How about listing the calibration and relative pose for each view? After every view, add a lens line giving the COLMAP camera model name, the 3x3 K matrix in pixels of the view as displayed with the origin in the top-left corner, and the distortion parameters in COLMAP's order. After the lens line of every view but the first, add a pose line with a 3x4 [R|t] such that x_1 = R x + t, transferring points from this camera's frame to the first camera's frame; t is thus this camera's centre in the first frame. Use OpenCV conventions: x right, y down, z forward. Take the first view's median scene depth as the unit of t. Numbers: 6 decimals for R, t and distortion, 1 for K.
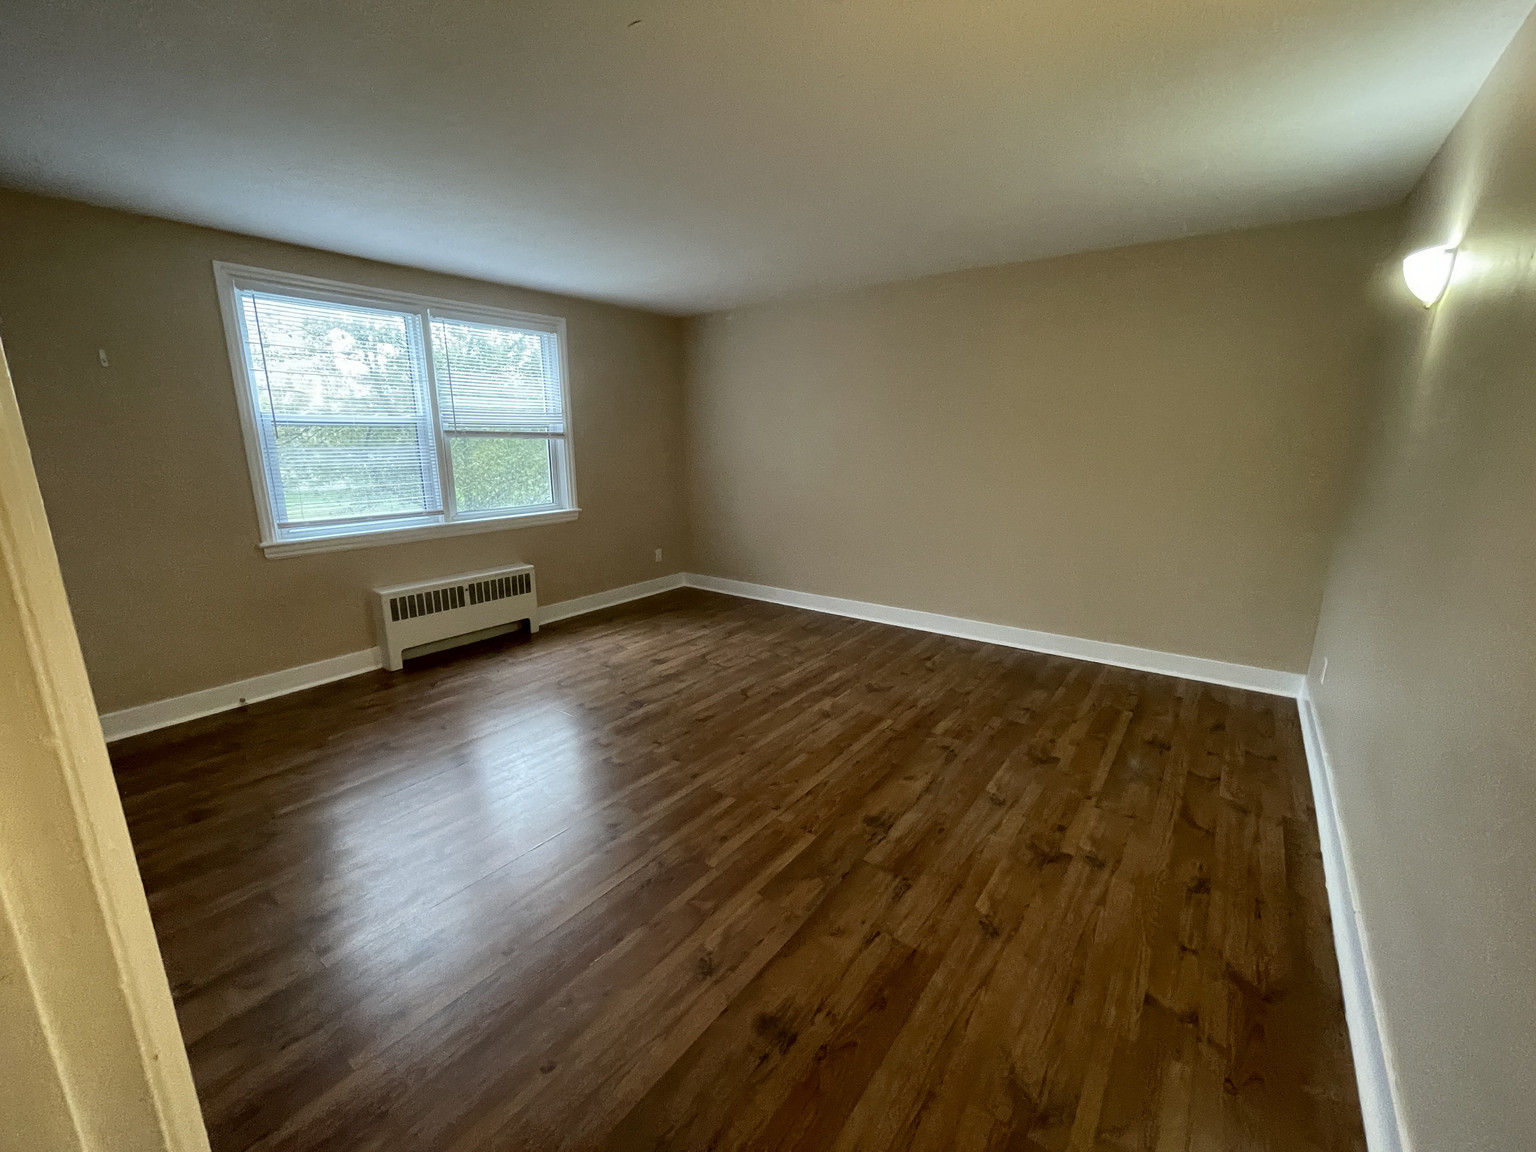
lens RADIAL K [[627.9, 0, 766.5], [0, 627.9, 579.3], [0, 0, 1]] dist [-0.002784, -0.000187]
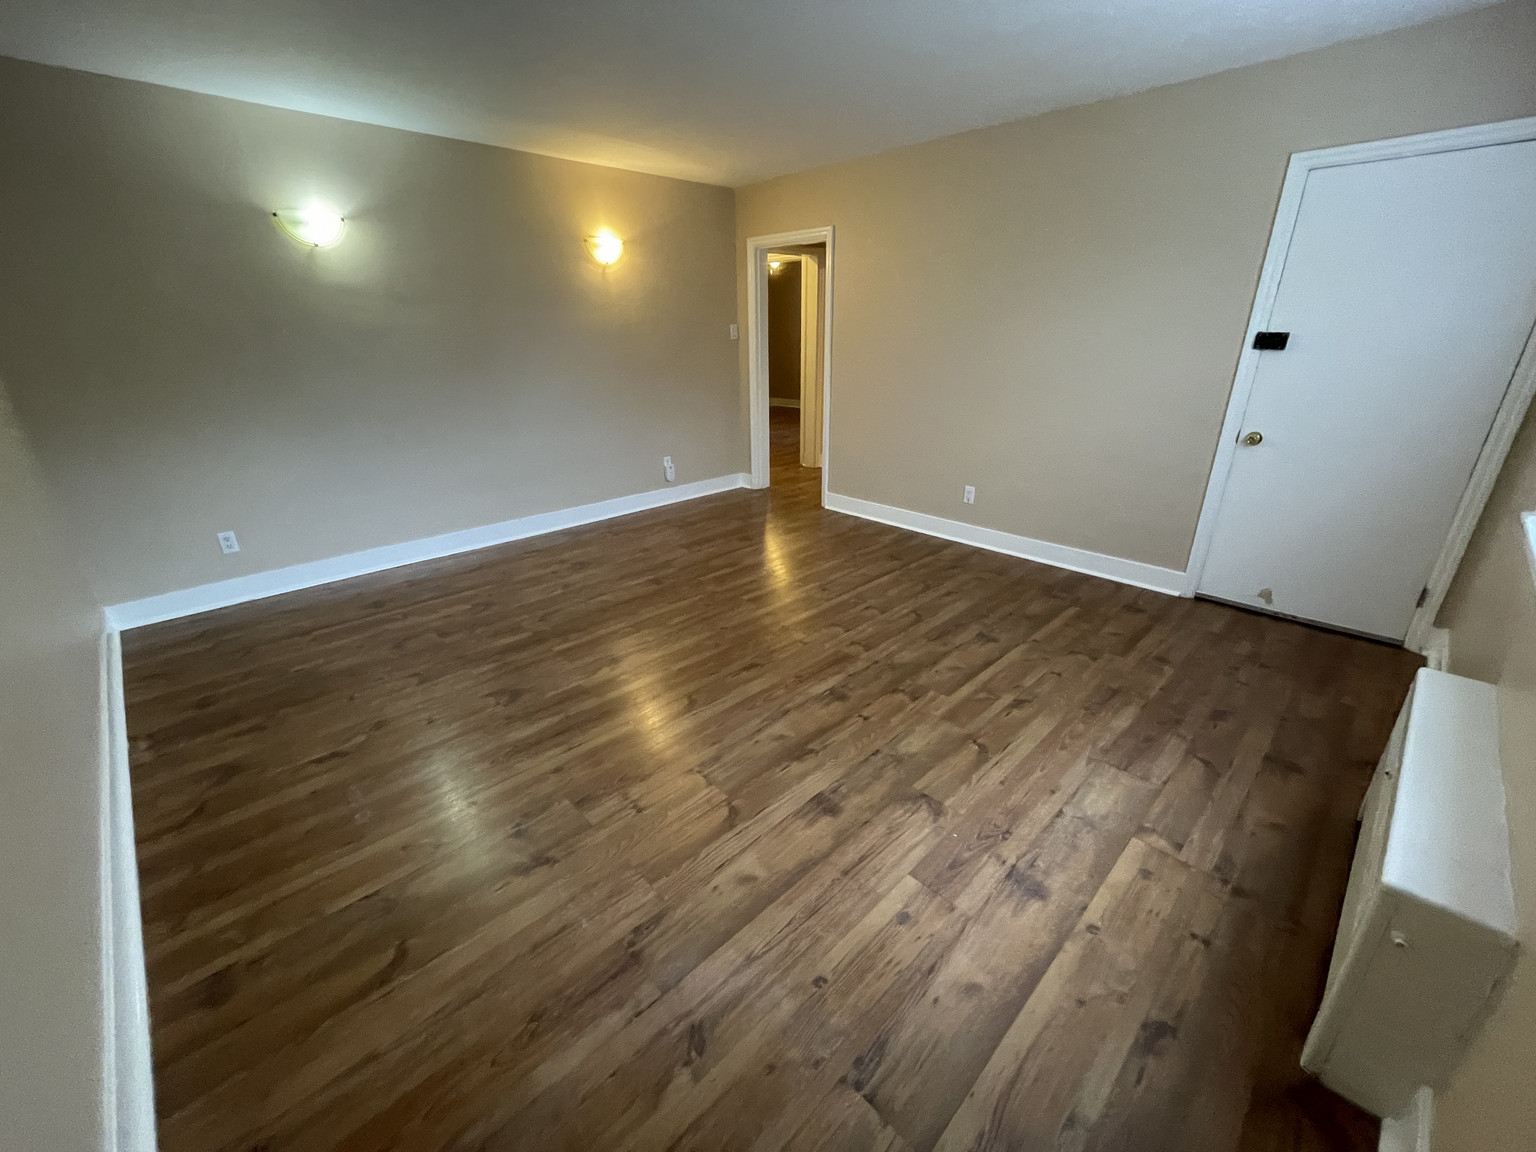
lens RADIAL K [[627.9, 0, 766.8], [0, 627.9, 576.3], [0, 0, 1]] dist [-0.002784, -0.000187]
pose [[-0.988367, -0.040711, 0.146535, -0.197232], [0.050289, 0.821826, 0.567515, -0.302045], [-0.143530, 0.568282, -0.810219, 1.341621]]
